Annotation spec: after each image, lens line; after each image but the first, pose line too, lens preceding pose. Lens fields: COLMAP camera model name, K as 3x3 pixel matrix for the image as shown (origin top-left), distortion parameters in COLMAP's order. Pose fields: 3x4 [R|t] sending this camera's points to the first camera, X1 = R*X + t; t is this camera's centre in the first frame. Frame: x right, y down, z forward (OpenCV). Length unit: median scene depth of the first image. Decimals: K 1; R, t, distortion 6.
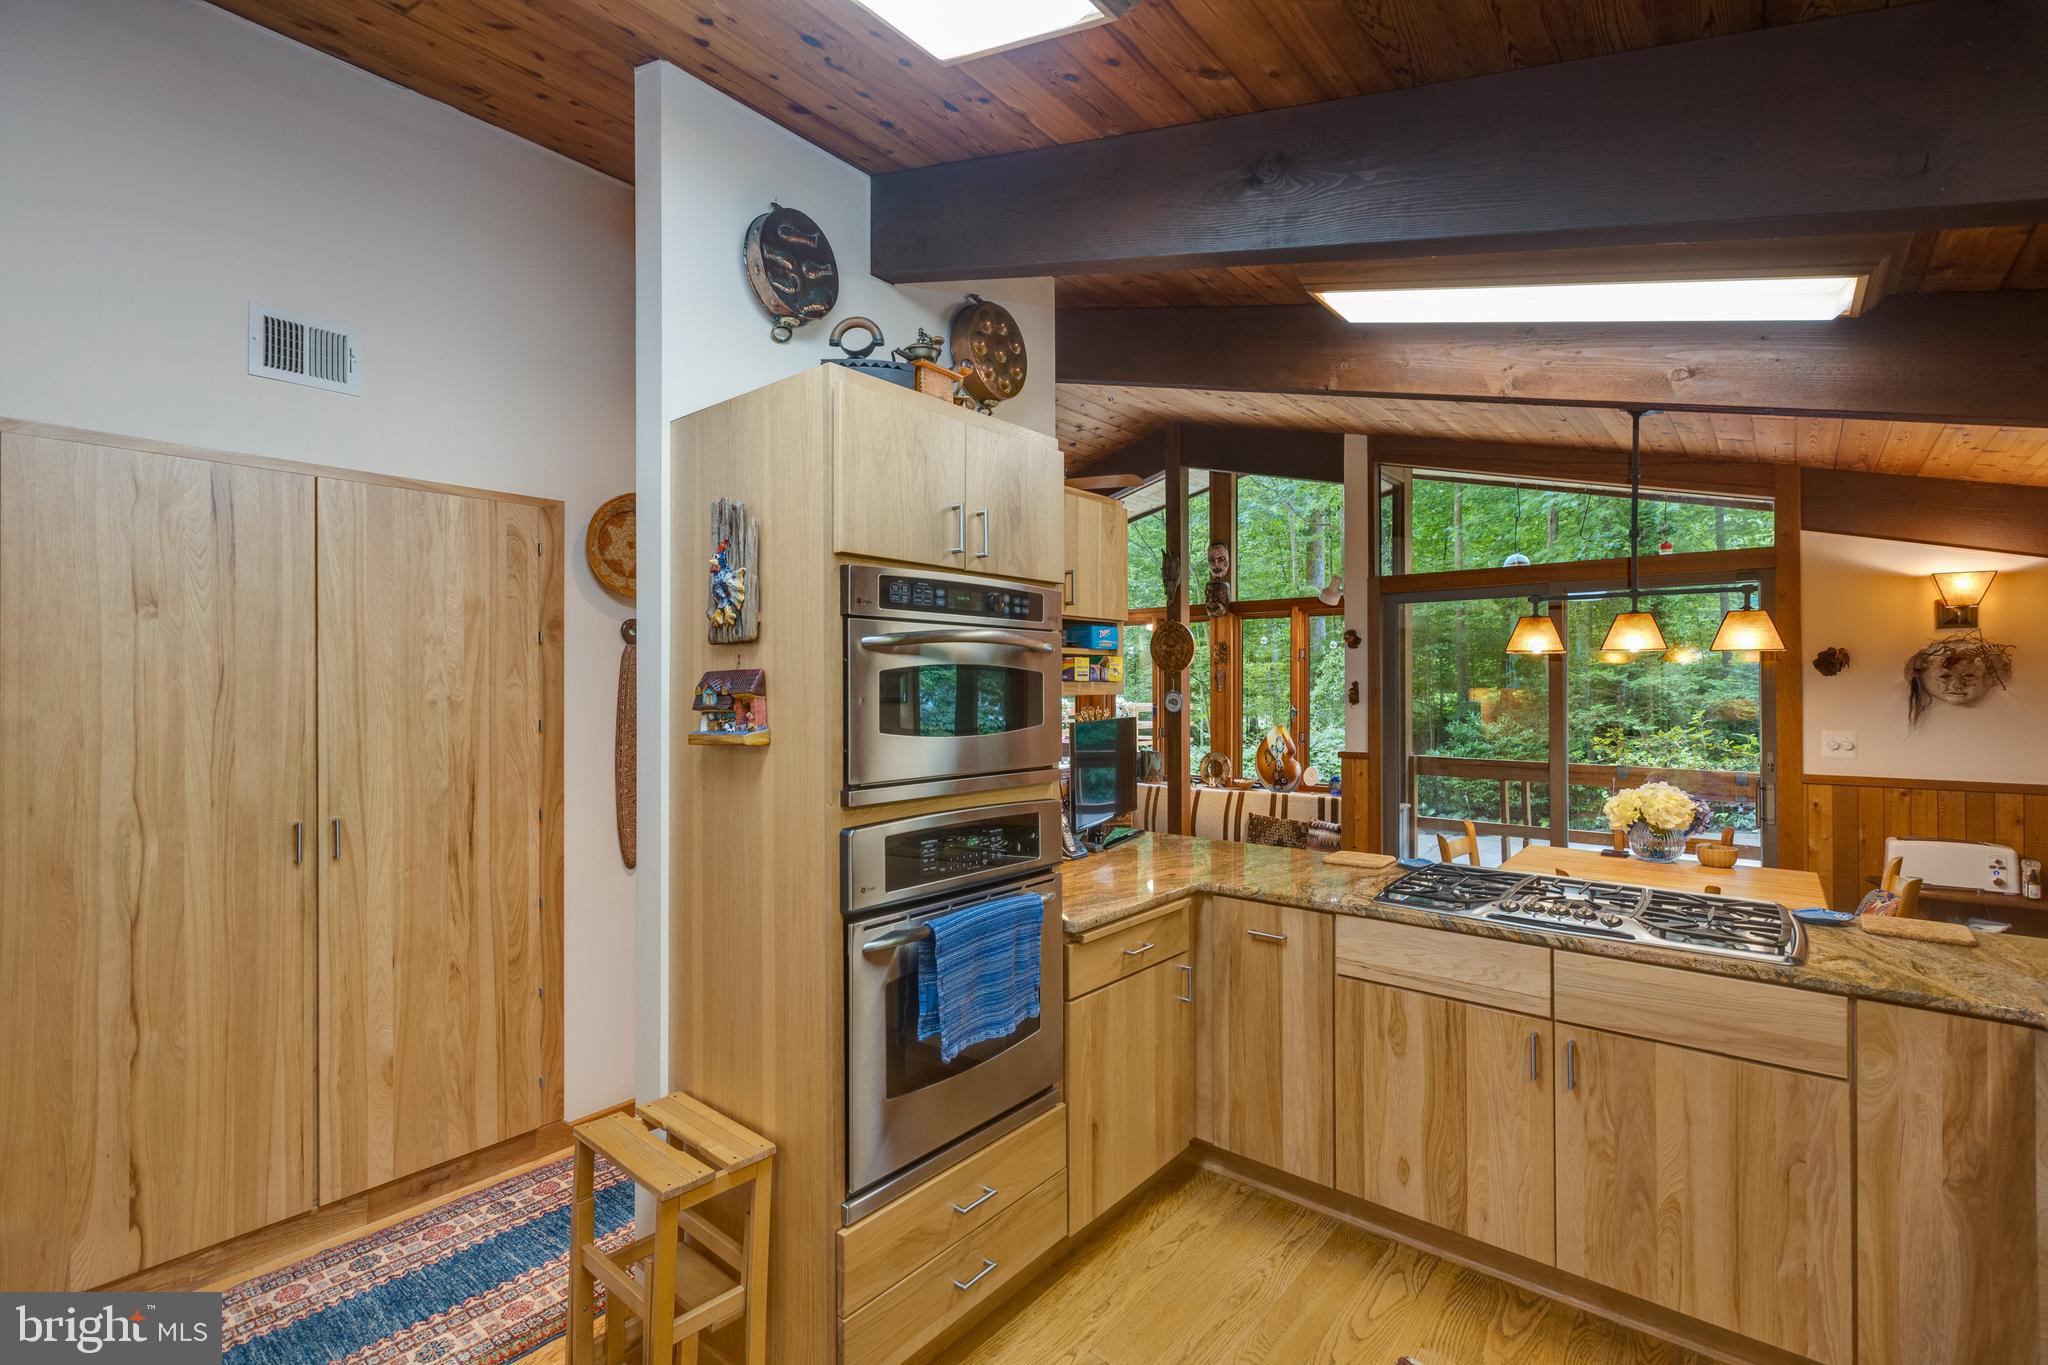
lens RADIAL K [[904.4, 0, 1027.7], [0, 904.4, 682.0], [0, 0, 1]] dist [-0.000690, -0.000182]
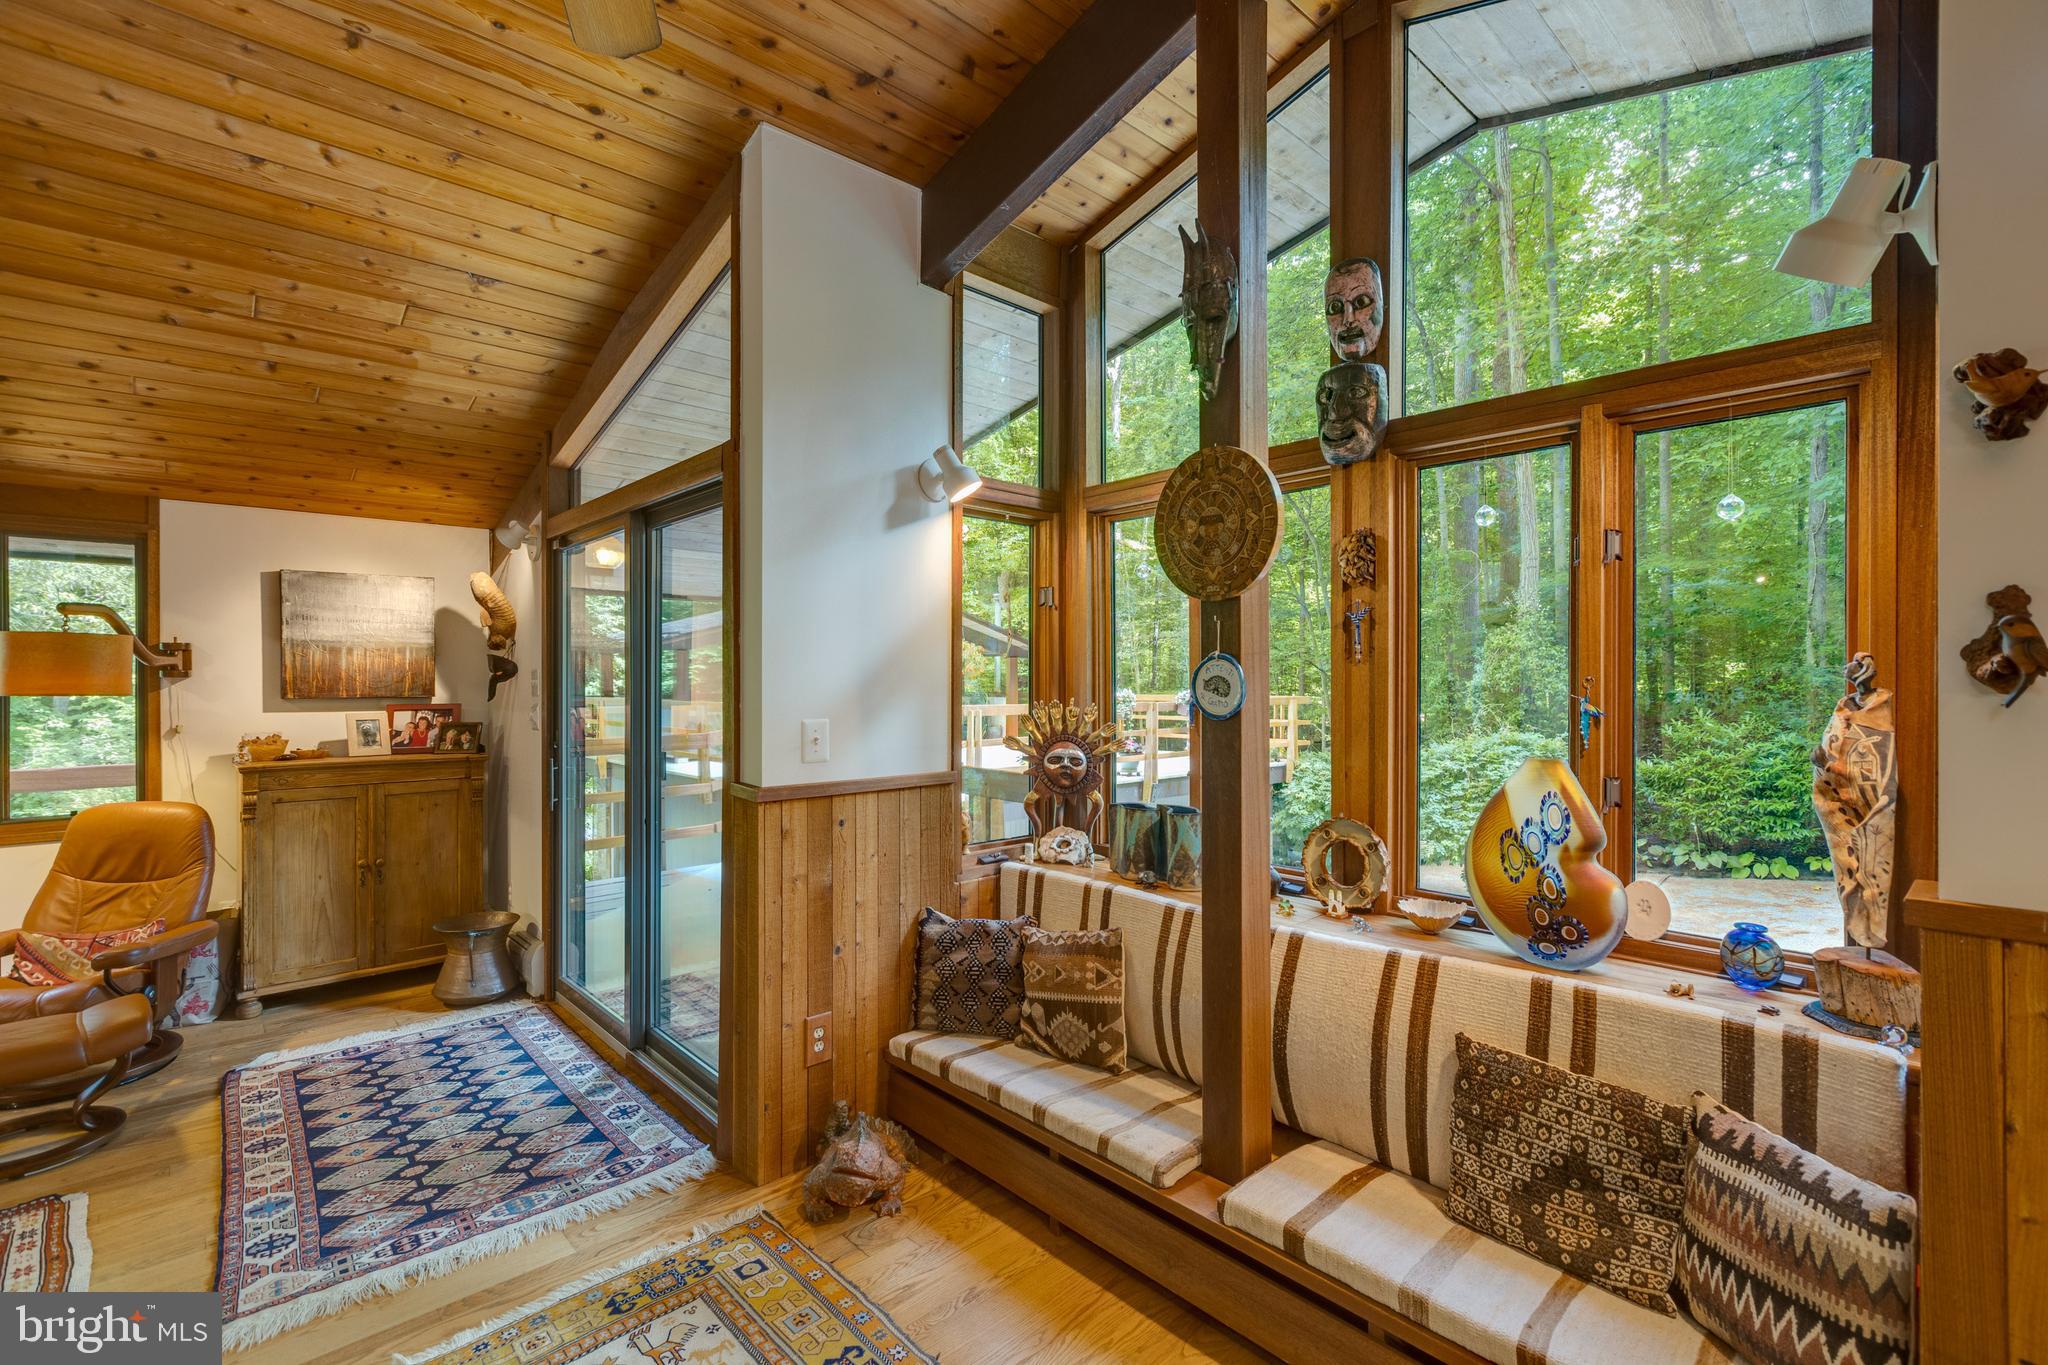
lens RADIAL K [[916.3, 0, 1013.5], [0, 916.3, 678.4], [0, 0, 1]] dist [0.018045, -0.000016]
pose [[0.990059, 0.000662, -0.140653, 0.128968], [-0.000261, 0.999996, 0.002869, 0.017455], [0.140654, -0.002804, 0.990055, 0.621571]]
